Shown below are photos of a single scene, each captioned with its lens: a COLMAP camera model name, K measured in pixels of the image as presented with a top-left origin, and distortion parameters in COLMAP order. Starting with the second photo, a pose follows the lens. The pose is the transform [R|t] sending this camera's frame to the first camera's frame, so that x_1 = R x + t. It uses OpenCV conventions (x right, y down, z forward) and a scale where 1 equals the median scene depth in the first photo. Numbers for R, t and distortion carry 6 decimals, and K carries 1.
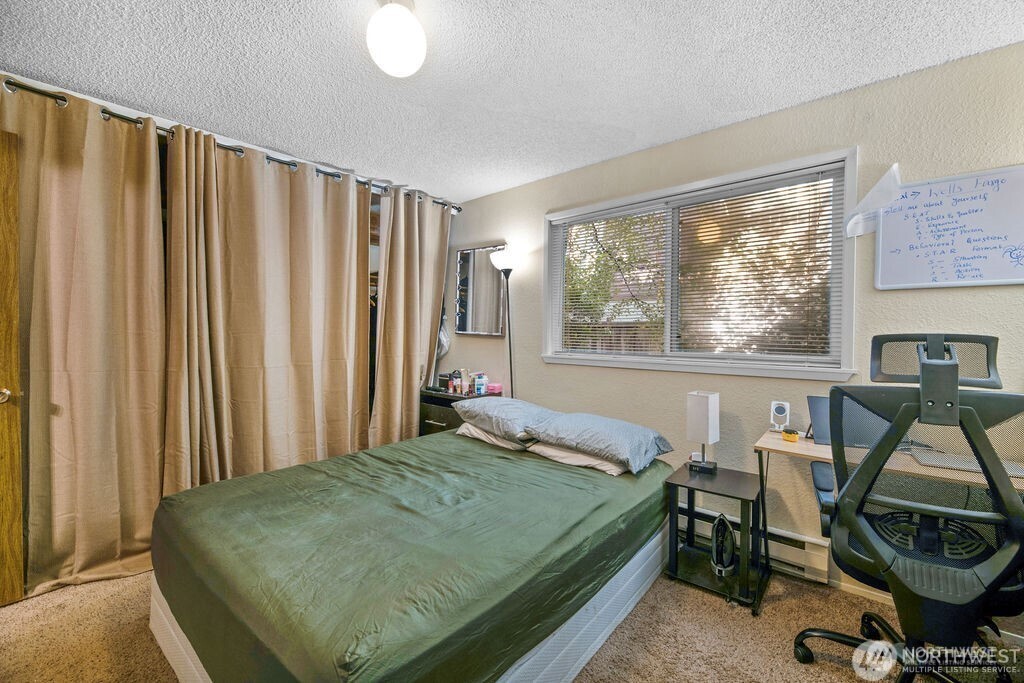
lens RADIAL K [[413.8, 0, 509.8], [0, 413.8, 340.4], [0, 0, 1]] dist [-0.004049, -0.001708]
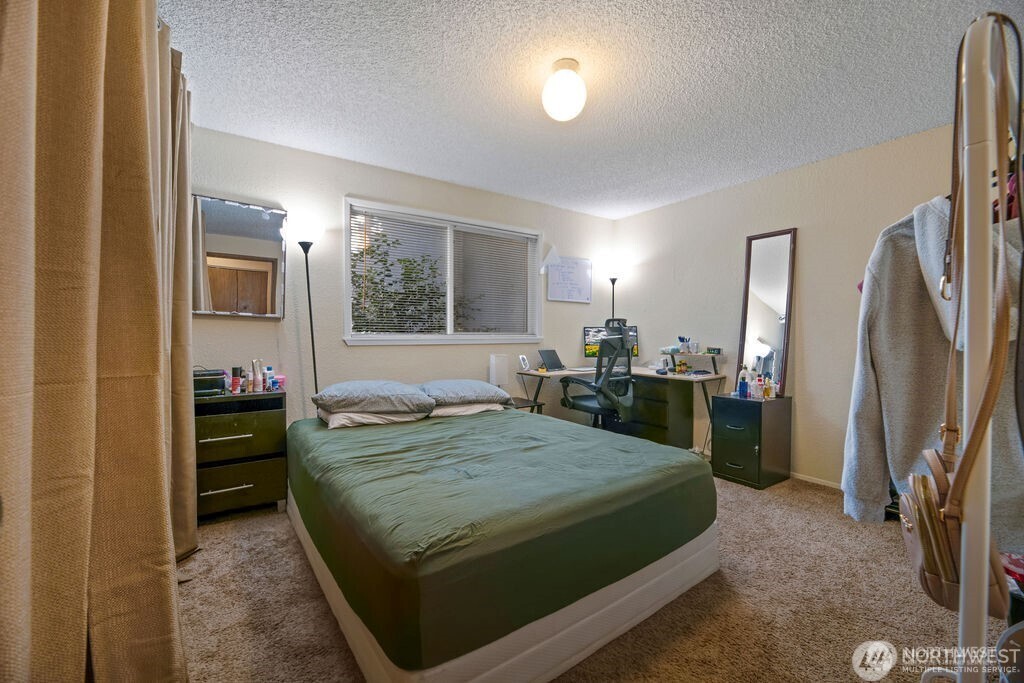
lens RADIAL K [[413.8, 0, 504.7], [0, 413.8, 337.5], [0, 0, 1]] dist [-0.004049, -0.001708]
pose [[0.287401, -0.032266, 0.957267, -1.108558], [-0.001203, 0.999419, 0.034047, 0.000899], [-0.957810, -0.010937, 0.287195, 0.498688]]
